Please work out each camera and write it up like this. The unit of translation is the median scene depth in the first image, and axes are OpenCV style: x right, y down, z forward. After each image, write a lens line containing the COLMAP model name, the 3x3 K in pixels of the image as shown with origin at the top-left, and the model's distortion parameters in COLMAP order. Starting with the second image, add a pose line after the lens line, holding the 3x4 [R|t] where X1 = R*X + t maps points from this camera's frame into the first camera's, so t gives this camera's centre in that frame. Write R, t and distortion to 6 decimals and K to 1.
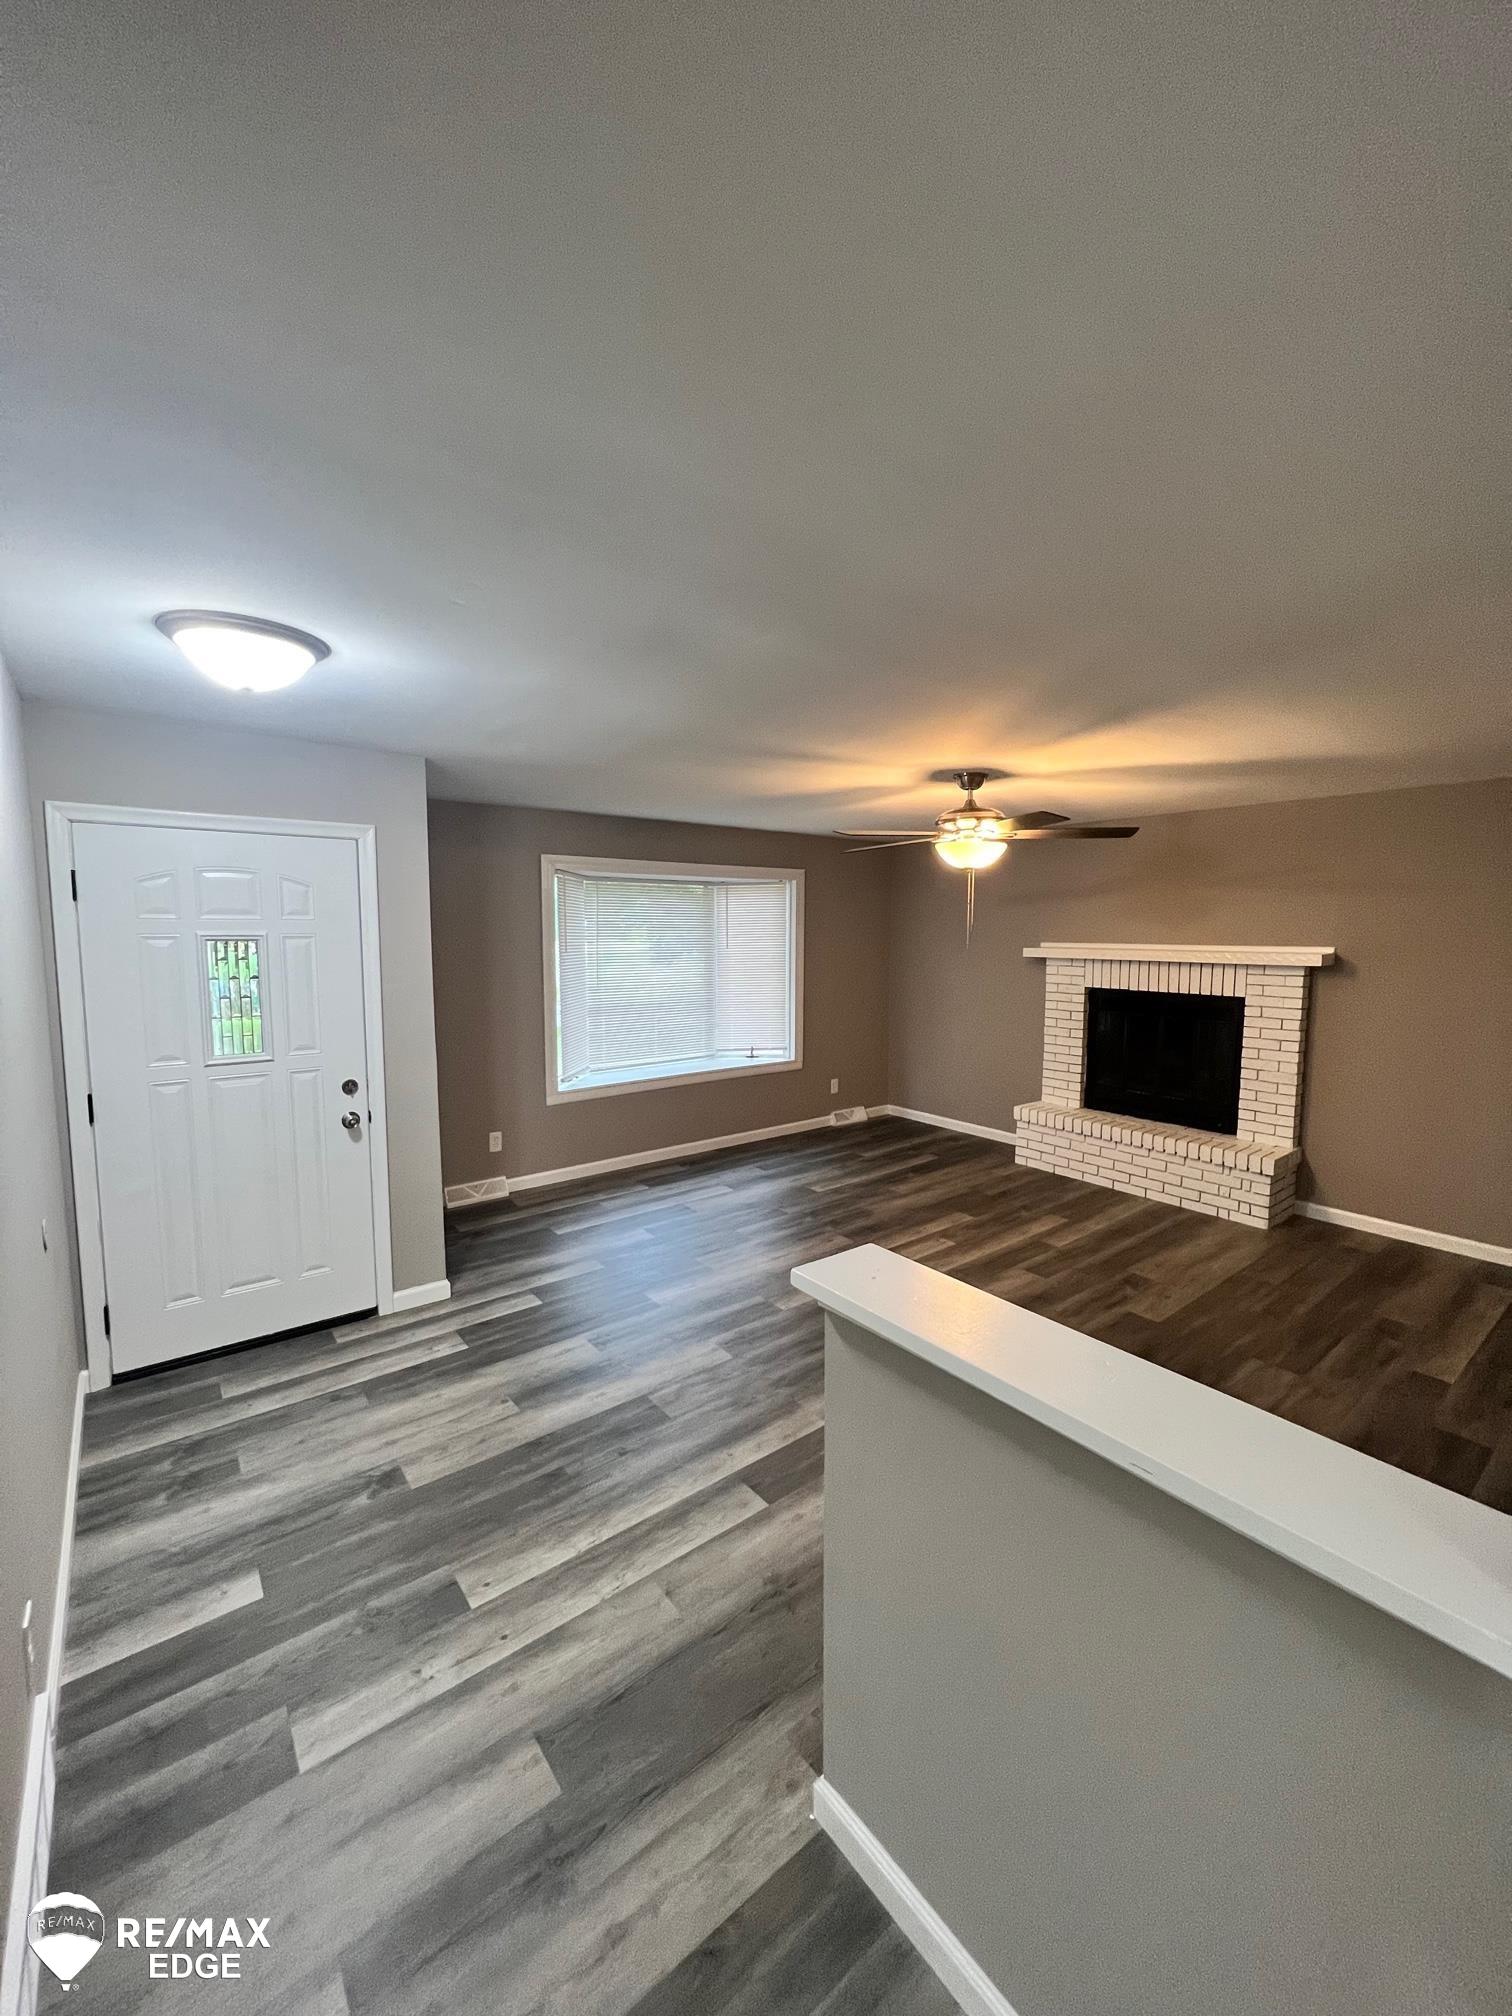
lens RADIAL K [[797.2, 0, 757.2], [0, 797.2, 1003.2], [0, 0, 1]] dist [0.001407, 0.000362]
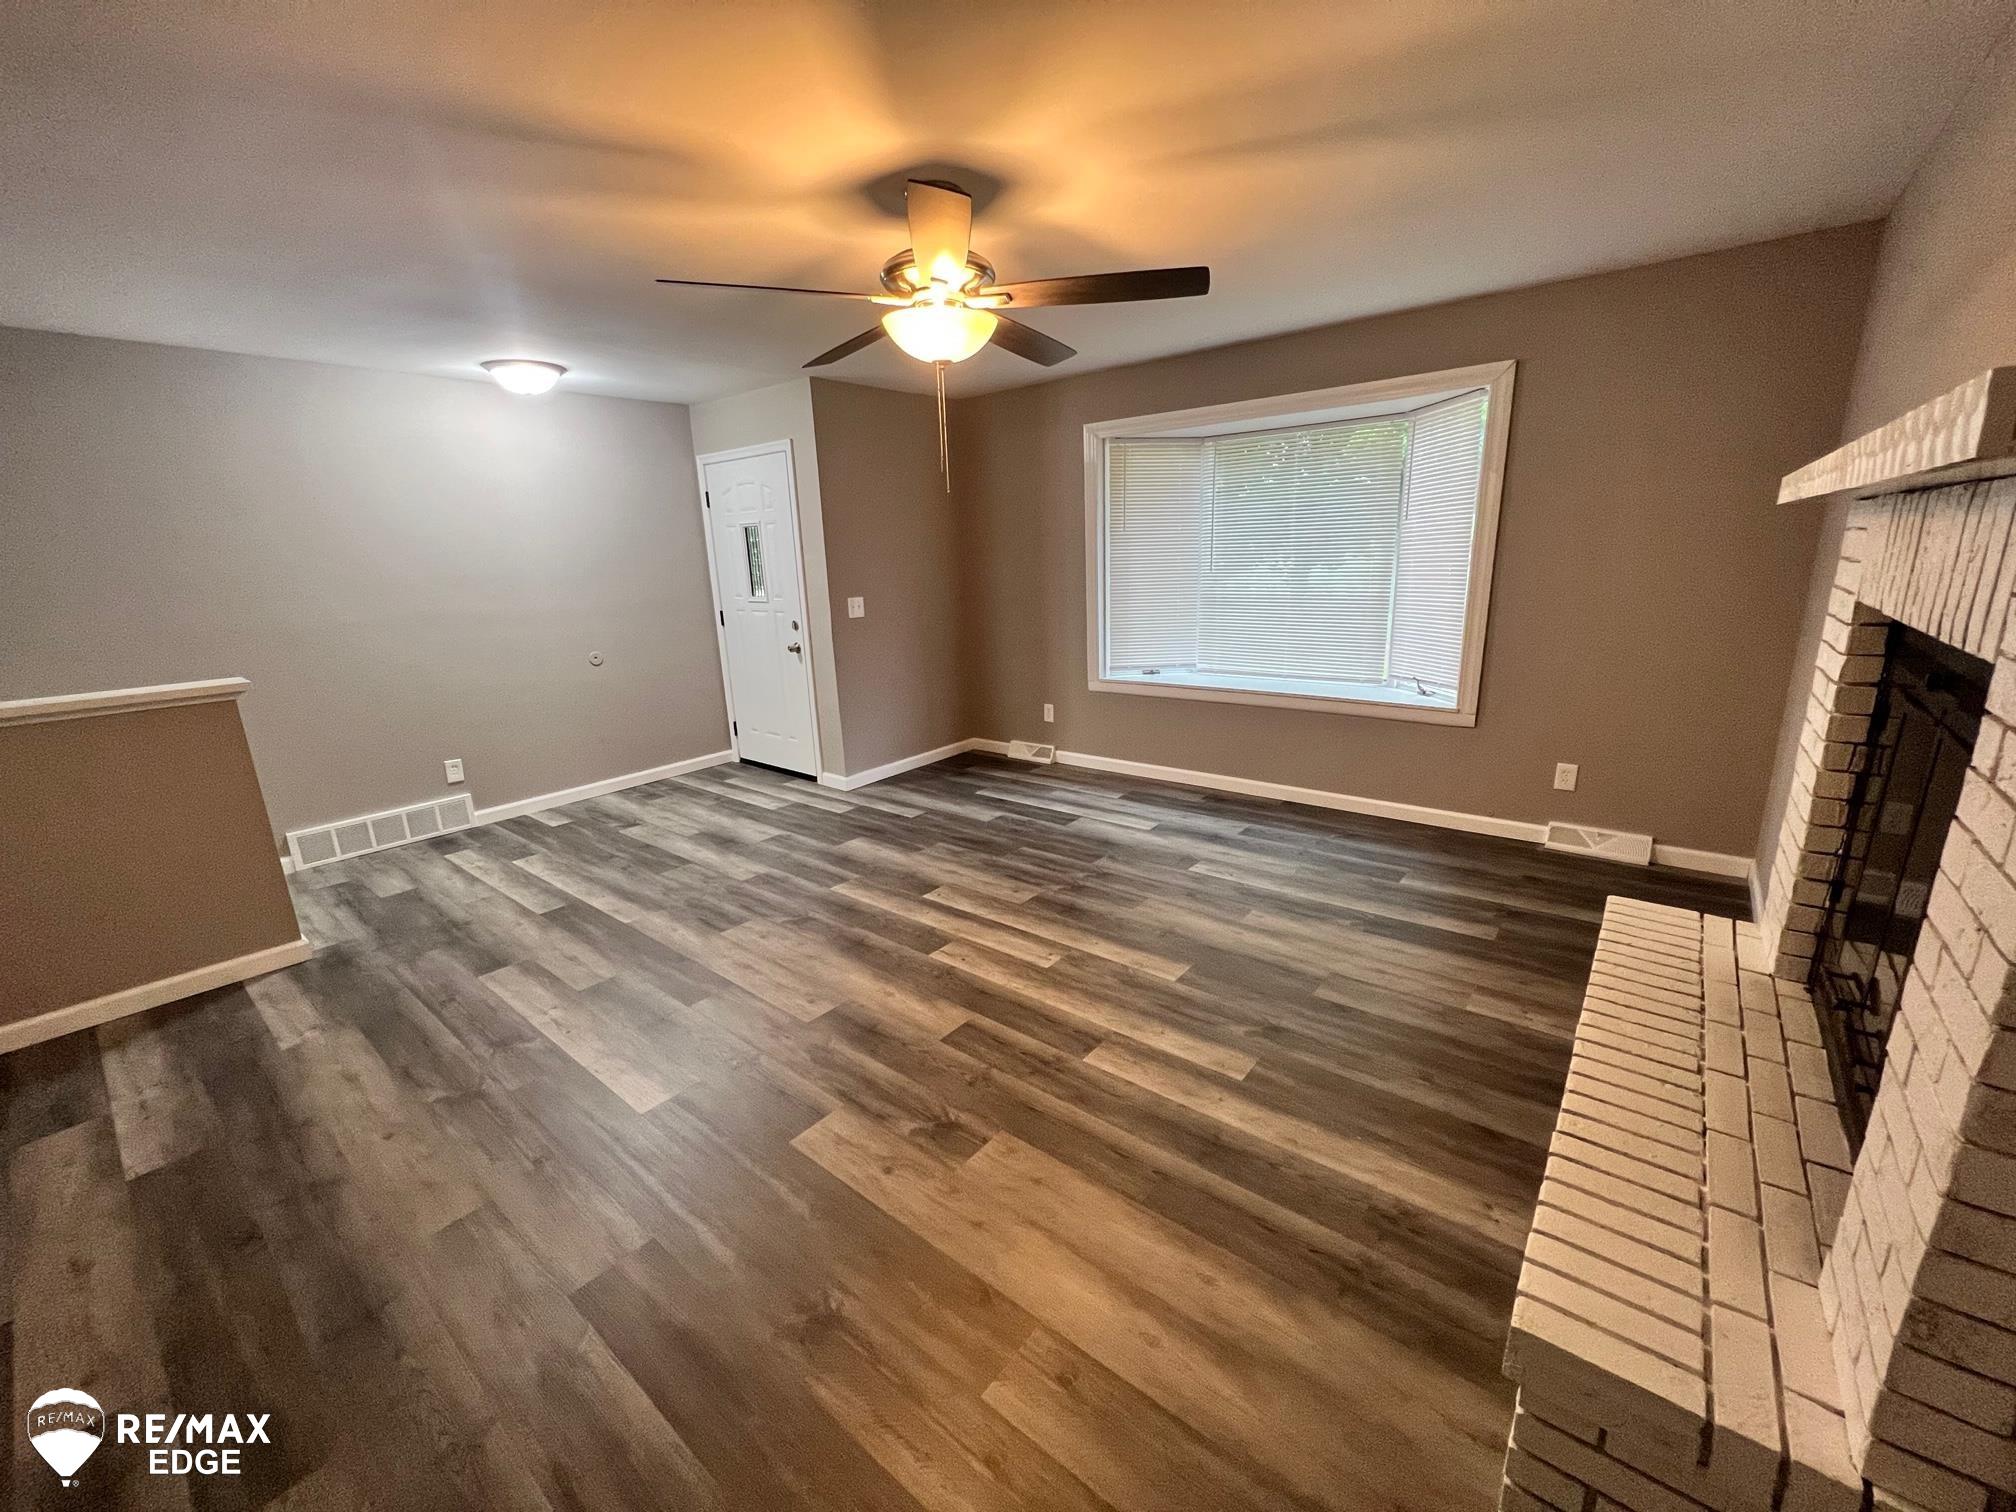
lens RADIAL K [[797.2, 0, 1007.3], [0, 797.2, 754.3], [0, 0, 1]] dist [0.001407, 0.000362]
pose [[0.220156, 0.233354, -0.947142, 0.752939], [-0.055170, 0.972389, 0.226750, -0.015776], [0.973903, 0.002333, 0.226951, 0.747350]]
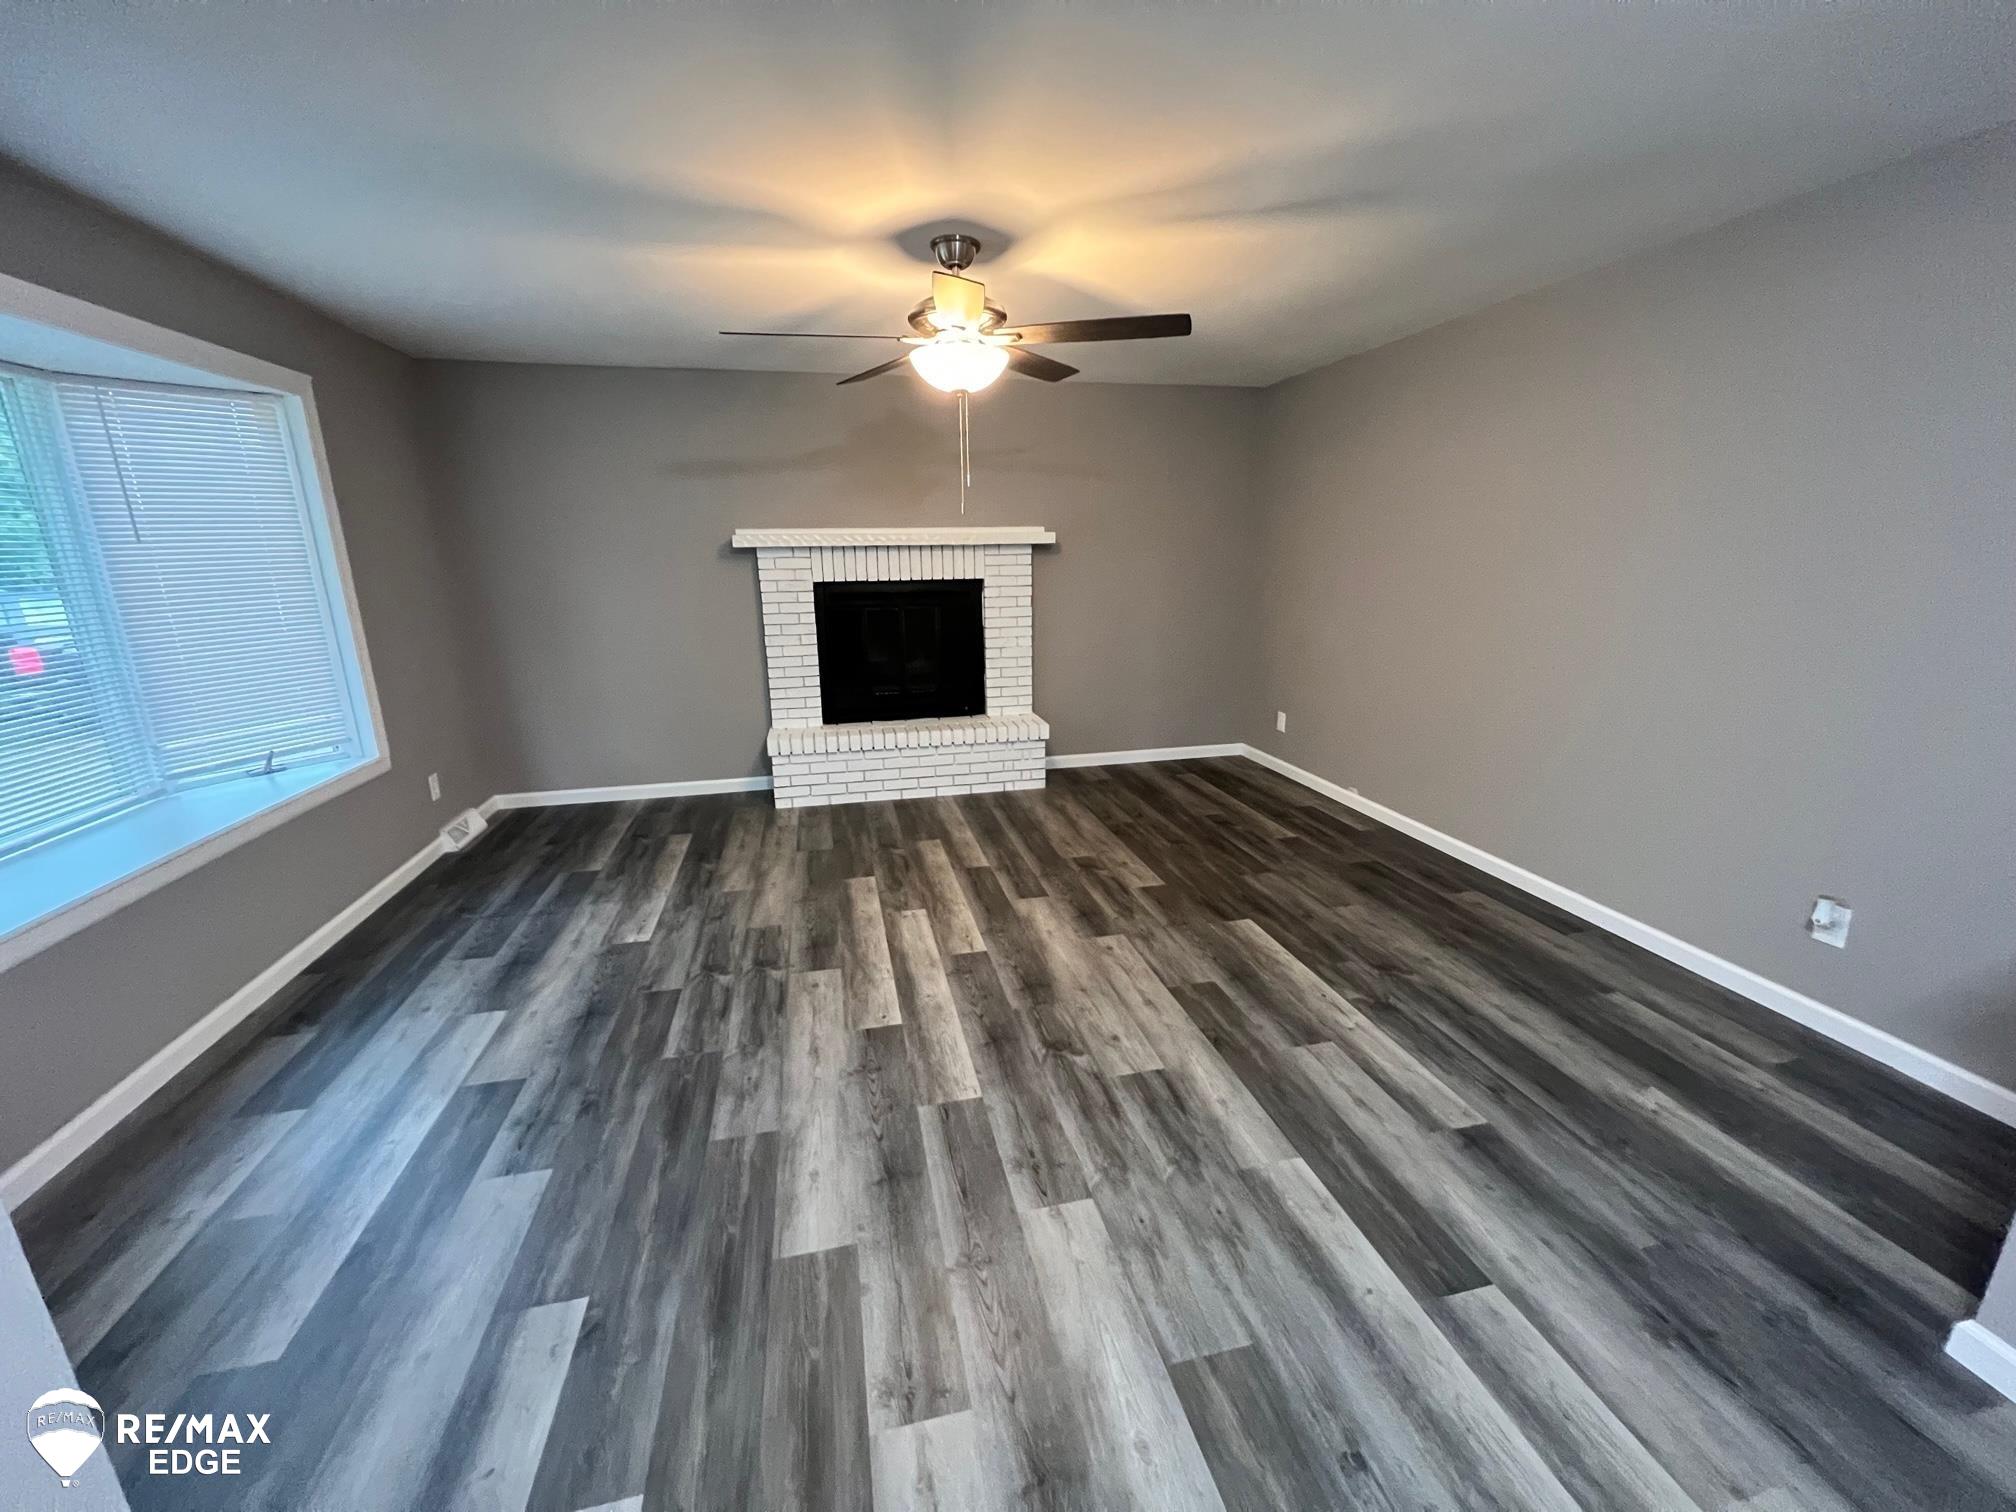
lens RADIAL K [[797.2, 0, 996.4], [0, 797.2, 760.9], [0, 0, 1]] dist [0.001407, 0.000362]
pose [[0.432448, -0.242369, 0.868473, -0.332552], [0.097800, 0.970121, 0.222038, -0.006079], [-0.896339, -0.011084, 0.443231, 0.540132]]
